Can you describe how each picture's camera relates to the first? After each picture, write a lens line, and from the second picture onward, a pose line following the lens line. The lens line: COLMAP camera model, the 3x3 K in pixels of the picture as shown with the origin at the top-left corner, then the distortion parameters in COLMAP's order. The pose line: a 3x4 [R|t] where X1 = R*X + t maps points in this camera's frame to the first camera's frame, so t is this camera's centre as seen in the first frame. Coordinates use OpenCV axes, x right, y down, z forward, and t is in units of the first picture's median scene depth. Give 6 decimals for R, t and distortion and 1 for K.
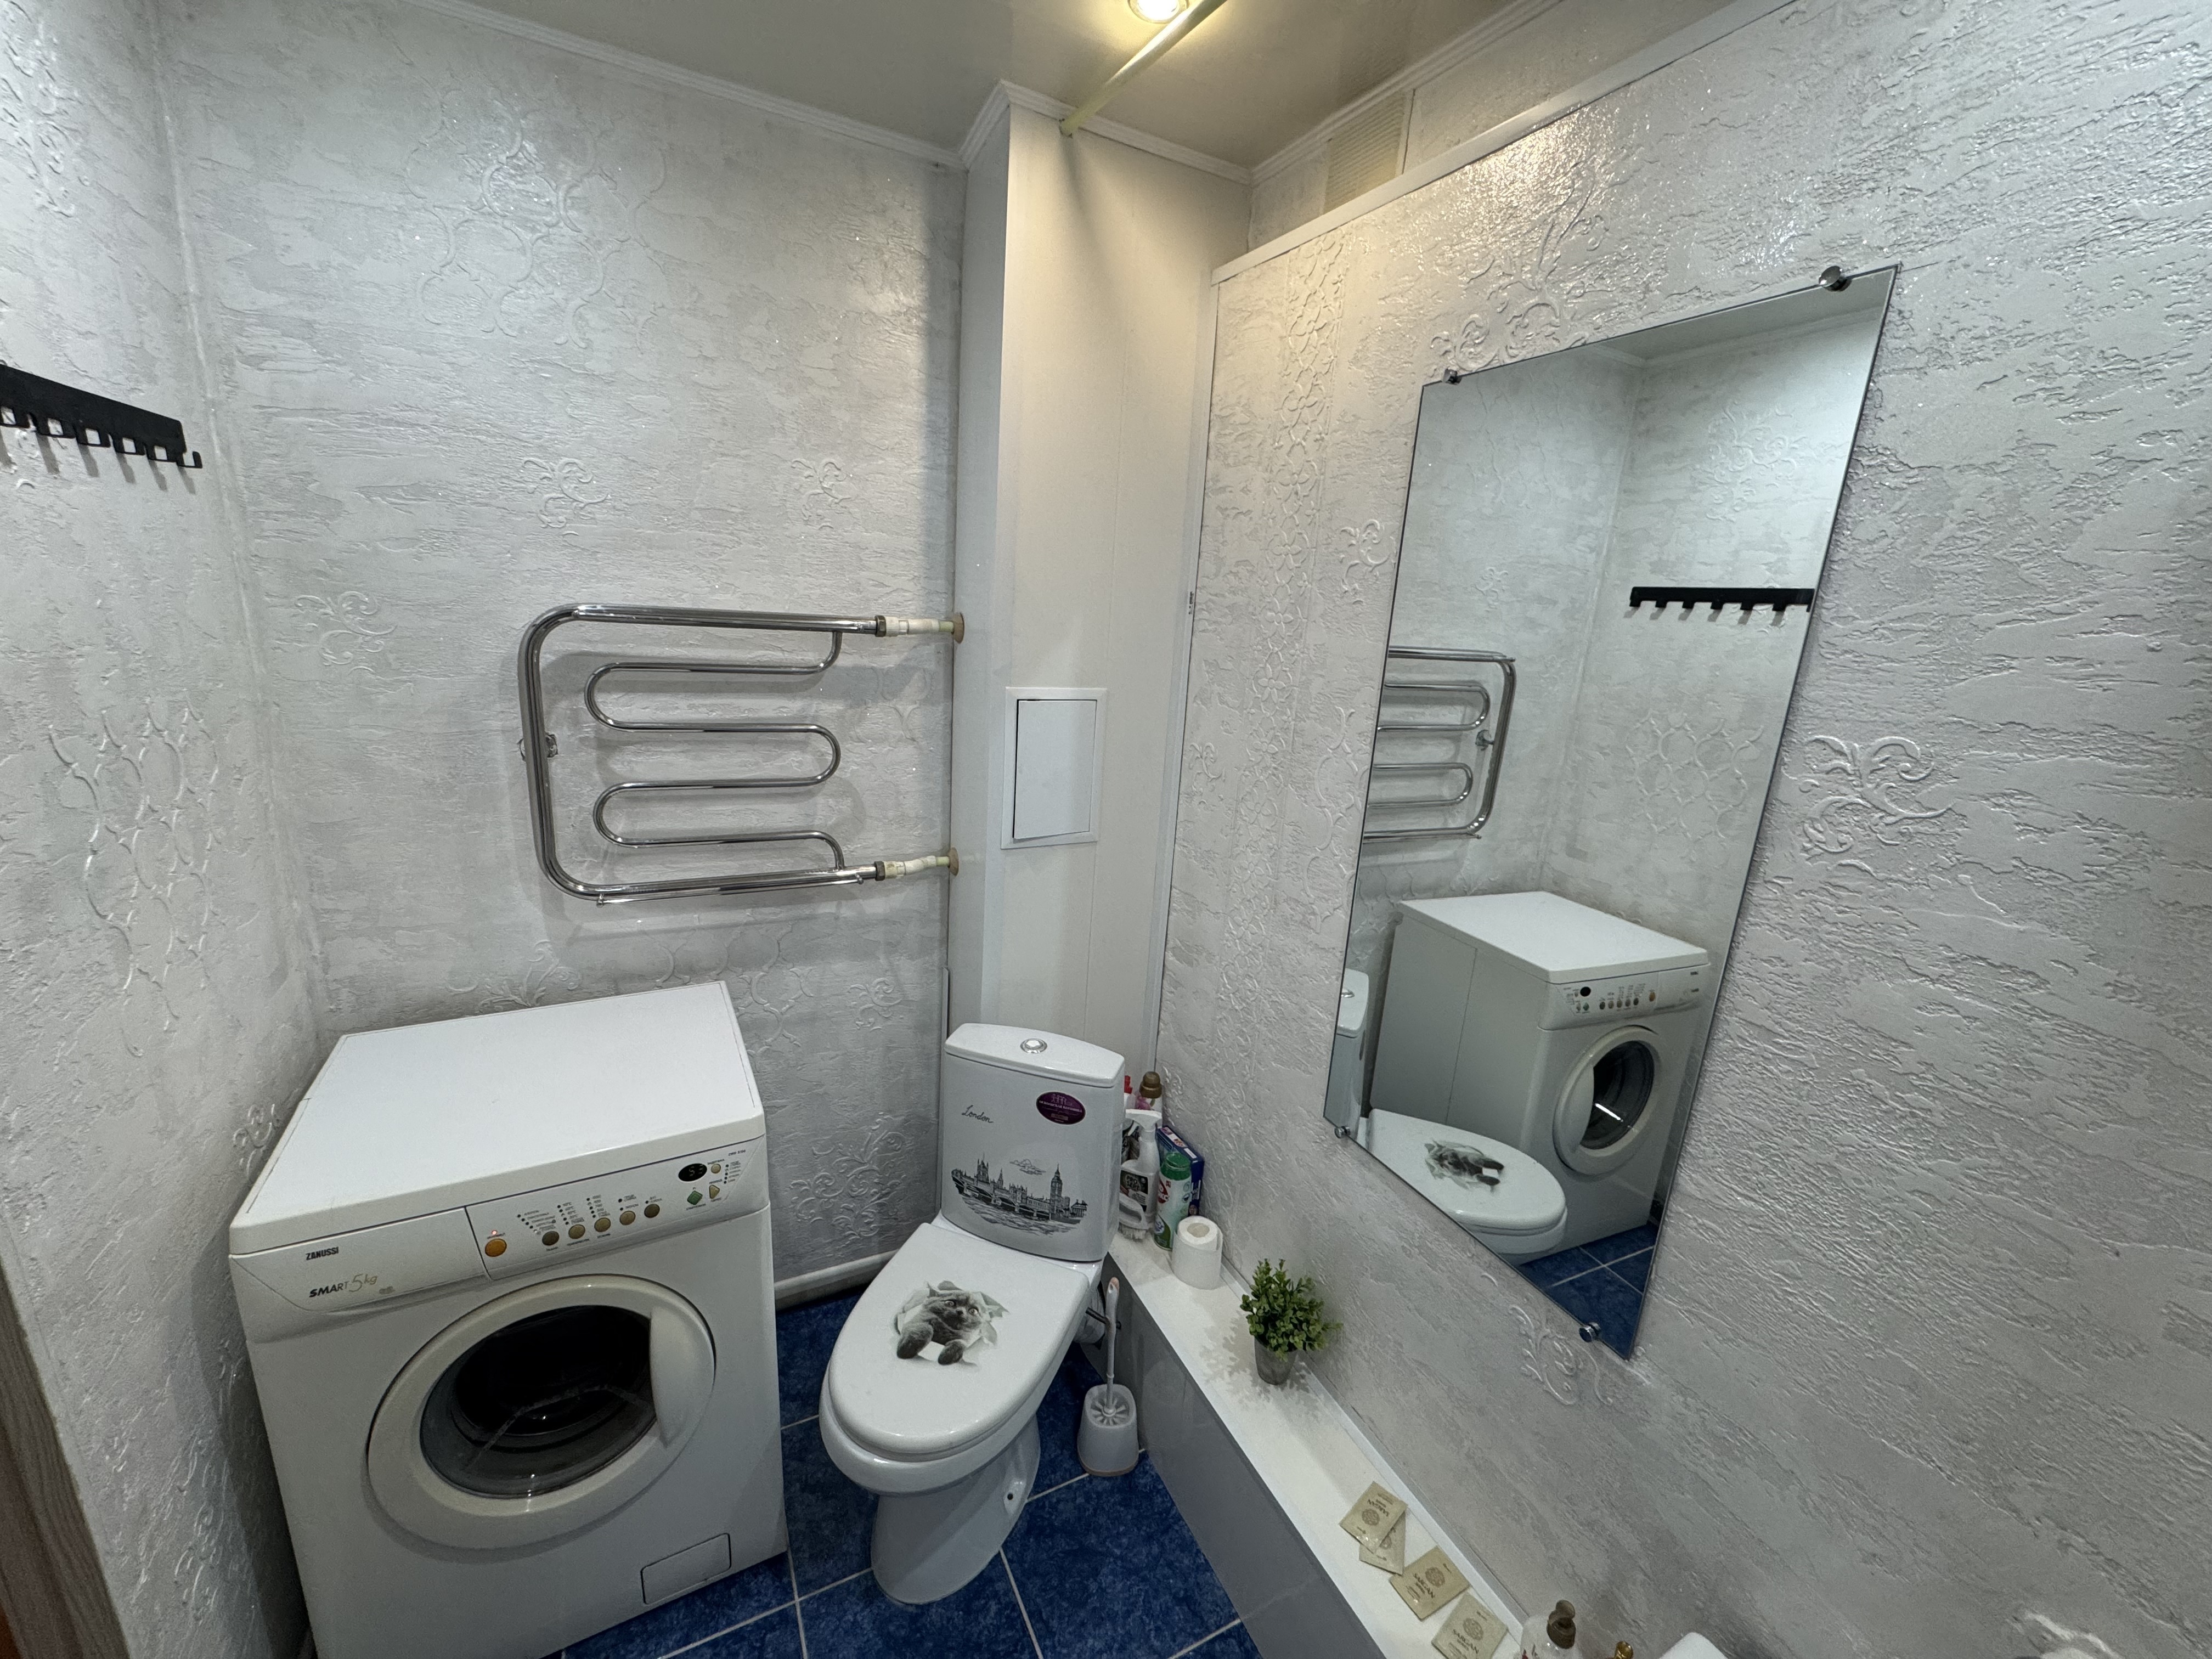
lens RADIAL K [[885.8, 0, 1109.1], [0, 885.8, 832.1], [0, 0, 1]] dist [-0.001580, -0.001119]
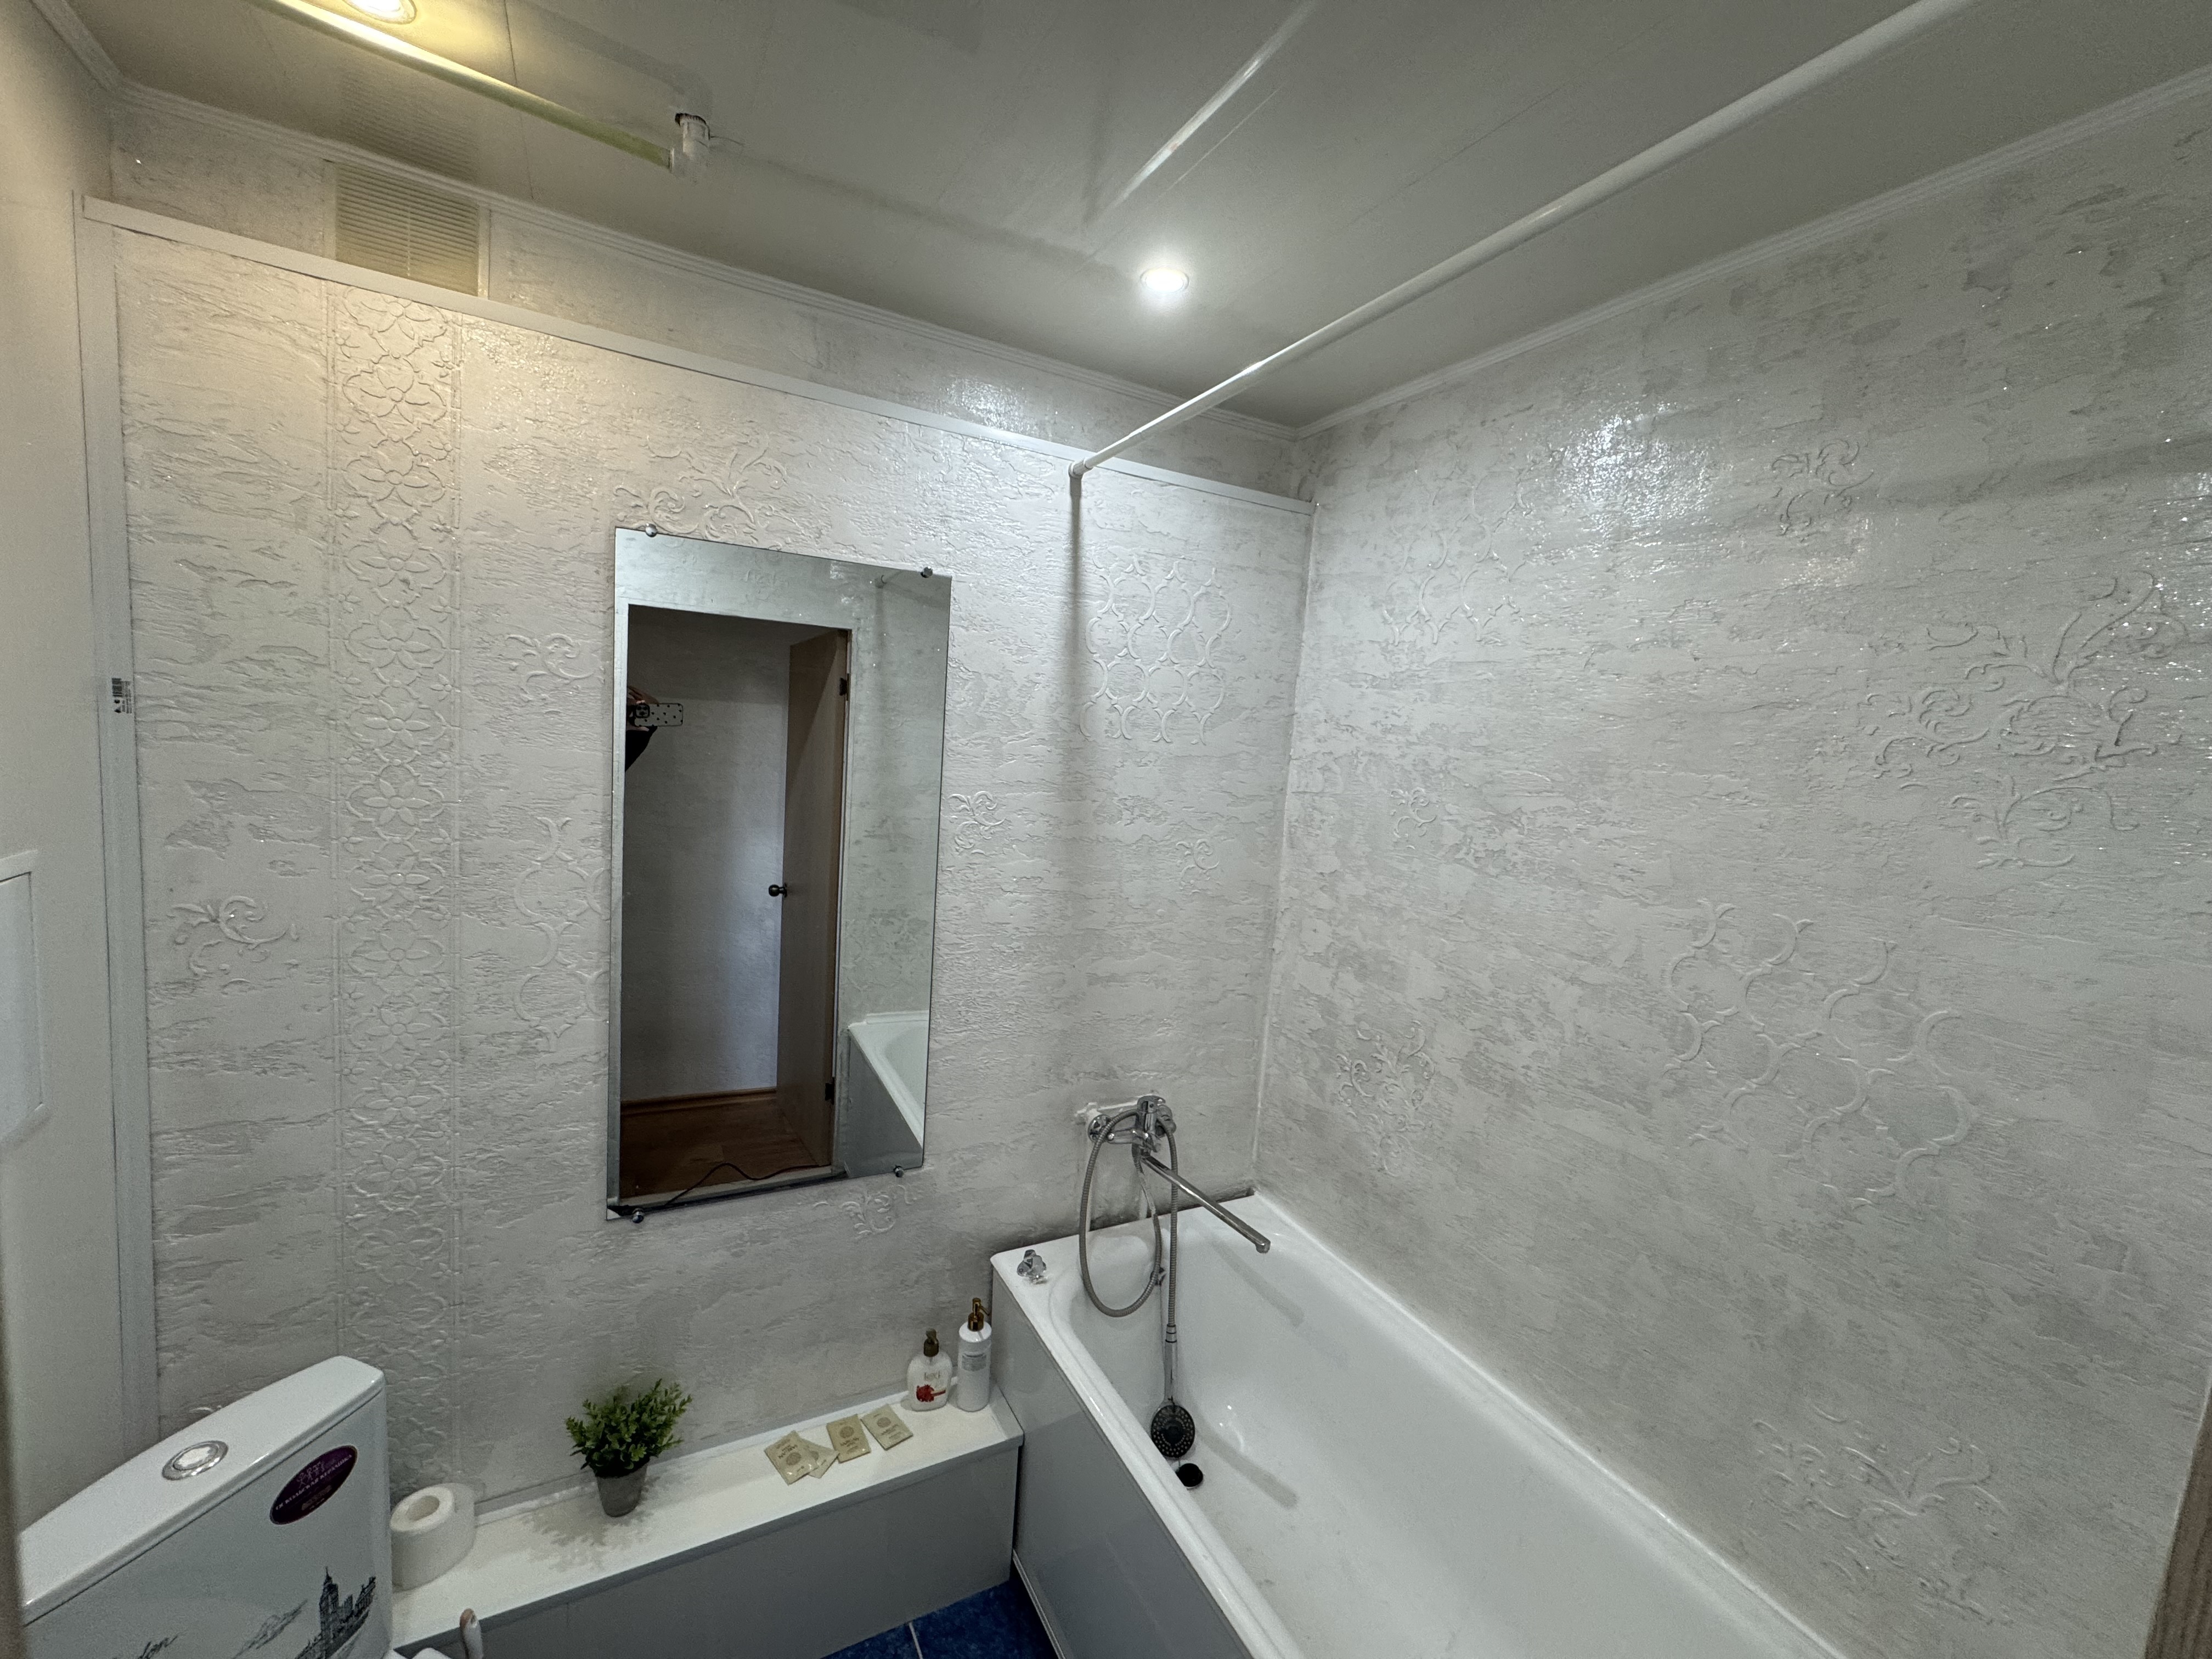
lens RADIAL K [[885.8, 0, 1110.1], [0, 885.8, 829.7], [0, 0, 1]] dist [-0.001580, -0.001119]
pose [[-0.034506, -0.171452, 0.984588, -0.651511], [0.171718, 0.969506, 0.174844, -0.173270], [-0.984542, 0.175105, -0.004013, 0.356937]]
